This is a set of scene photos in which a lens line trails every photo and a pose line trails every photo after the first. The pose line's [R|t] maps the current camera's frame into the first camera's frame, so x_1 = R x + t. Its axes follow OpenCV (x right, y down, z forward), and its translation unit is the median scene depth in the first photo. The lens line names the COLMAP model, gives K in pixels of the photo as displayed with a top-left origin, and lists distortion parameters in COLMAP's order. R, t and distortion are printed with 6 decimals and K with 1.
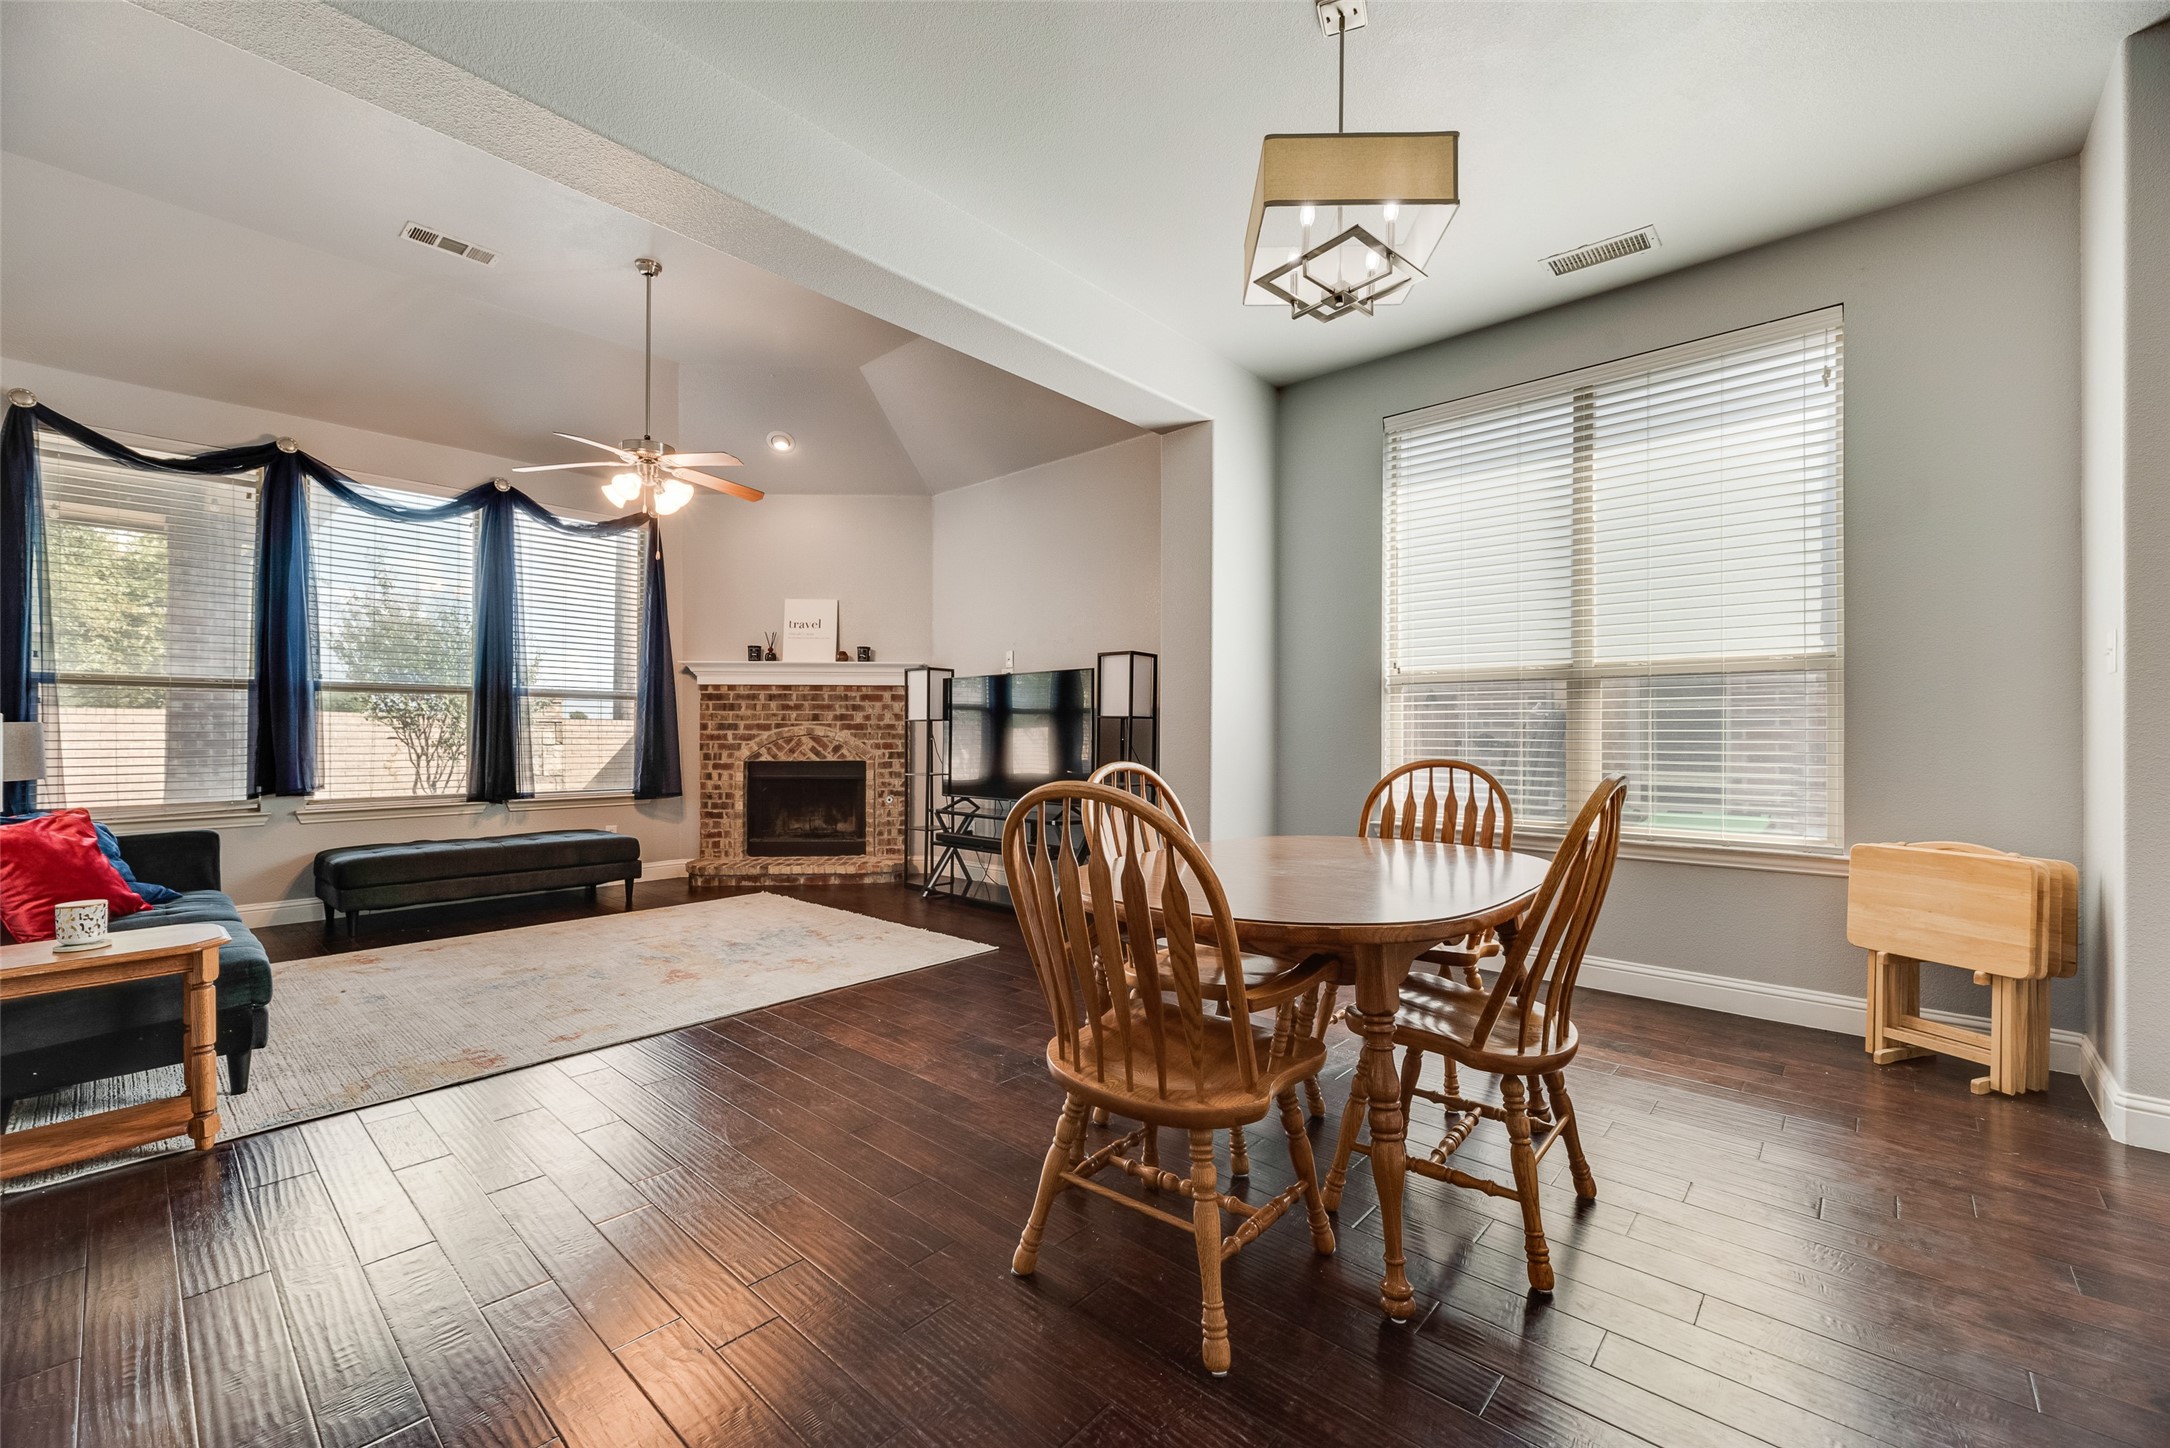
lens RADIAL K [[882.6, 0, 1092.9], [0, 882.6, 731.0], [0, 0, 1]] dist [0.001832, 0.000044]
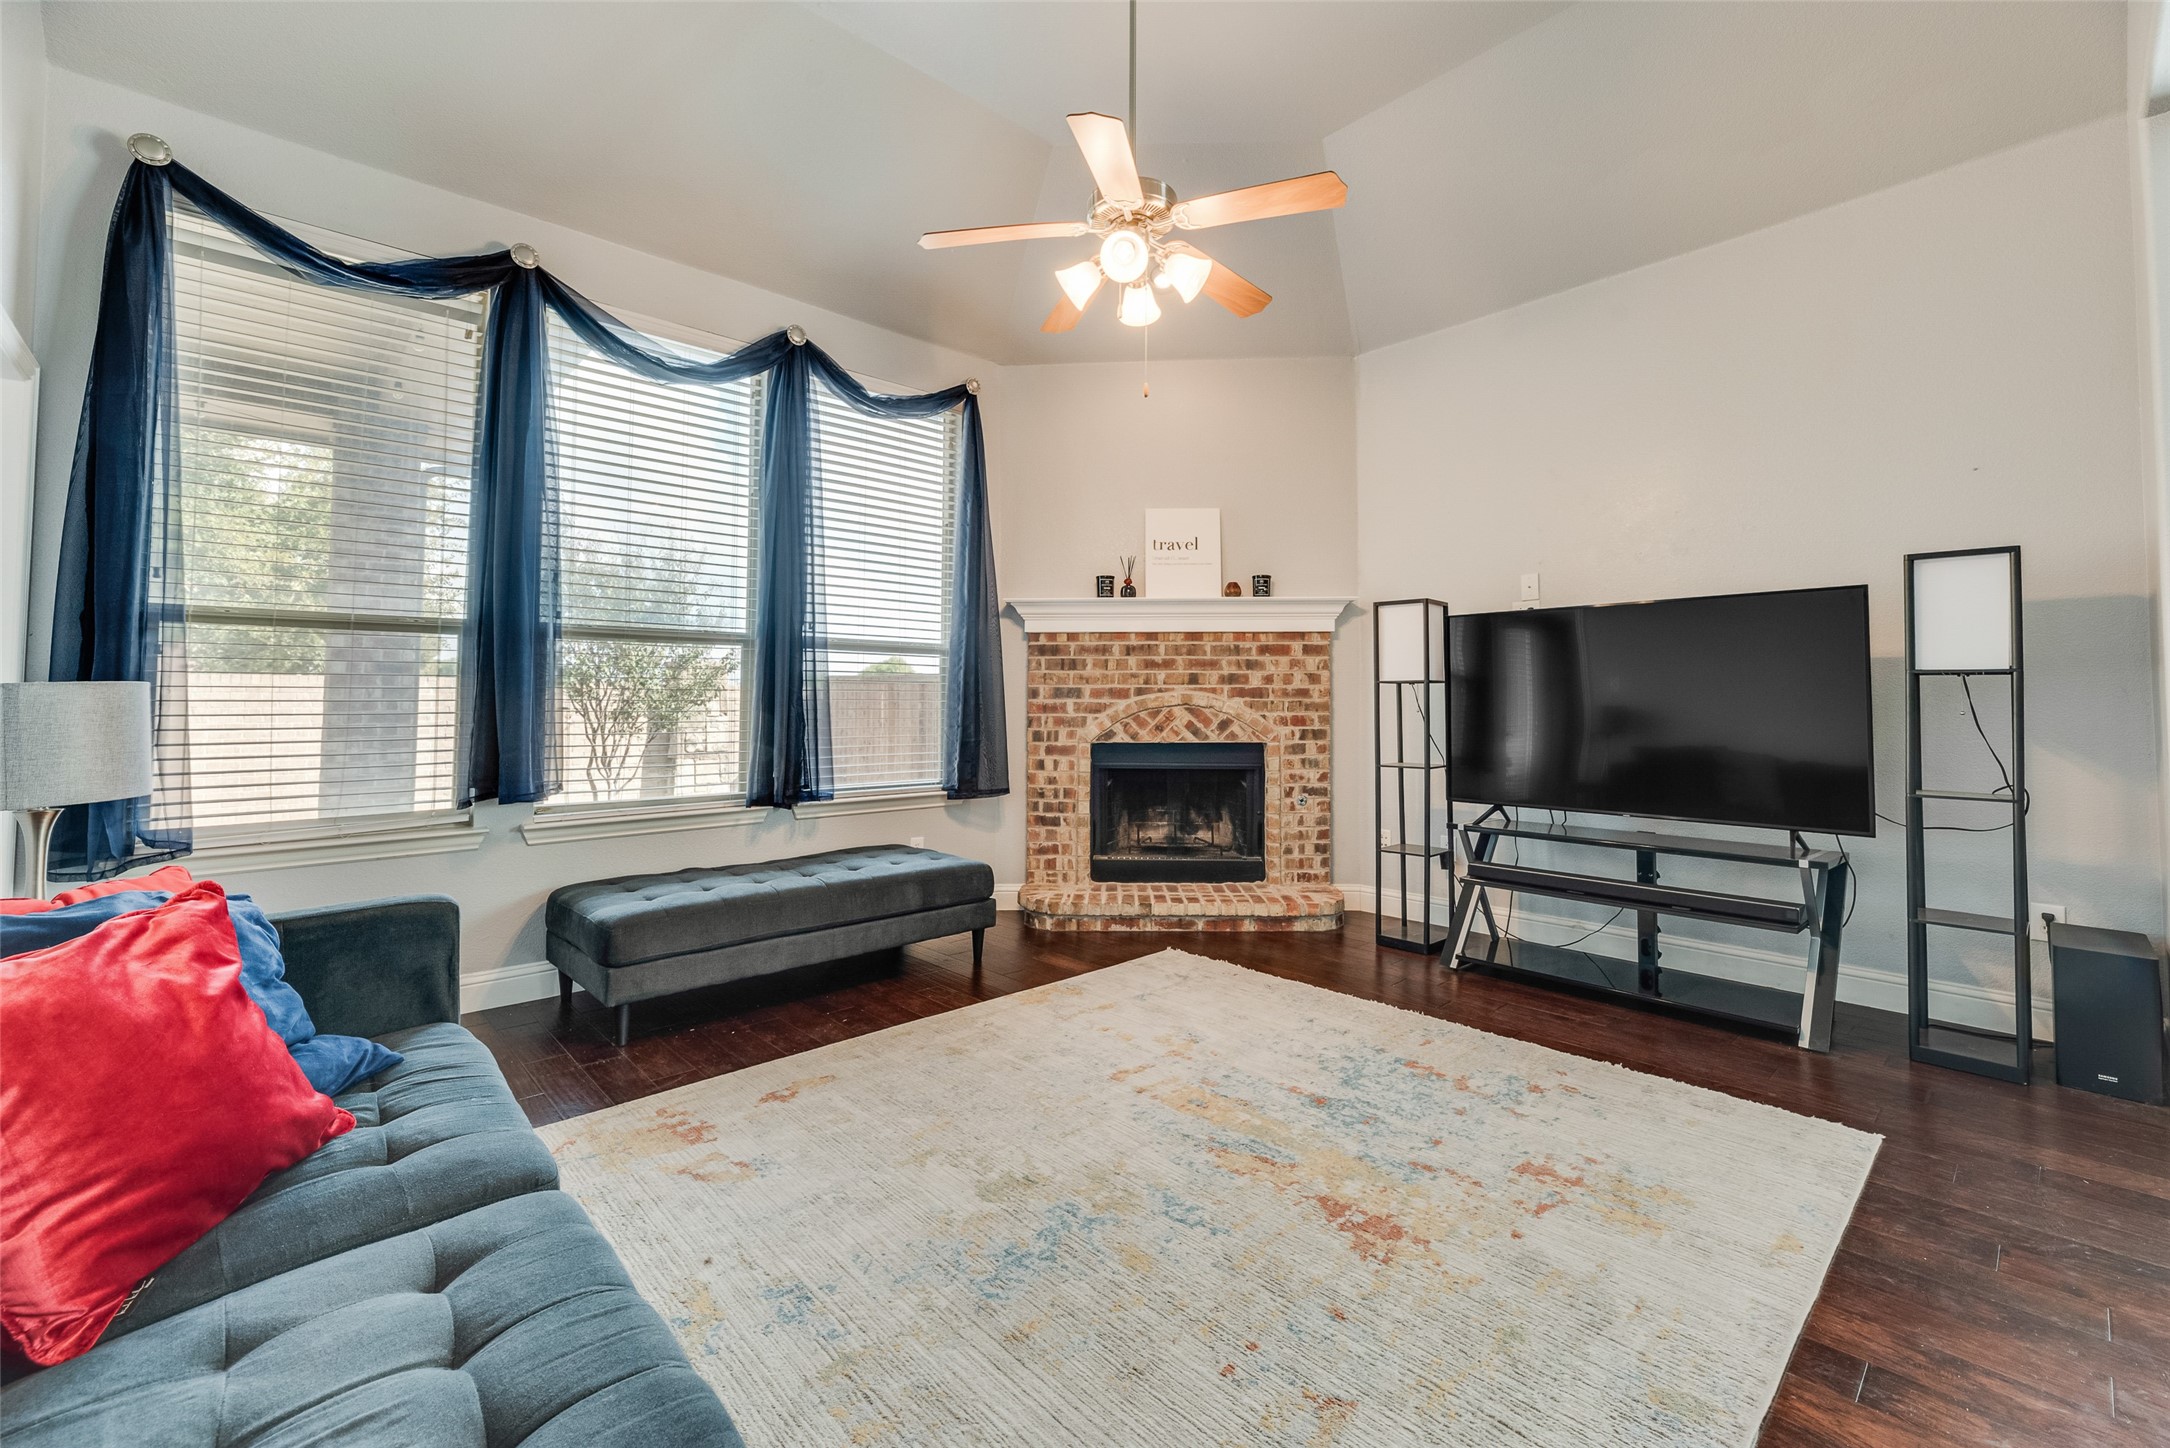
lens RADIAL K [[900.7, 0, 1077.7], [0, 900.7, 668.0], [0, 0, 1]] dist [0.002161, 0.000156]
pose [[0.995346, -0.005076, -0.096233, -0.341743], [0.001712, 0.999385, -0.035010, 0.000329], [0.096352, 0.034683, 0.994743, 0.301689]]
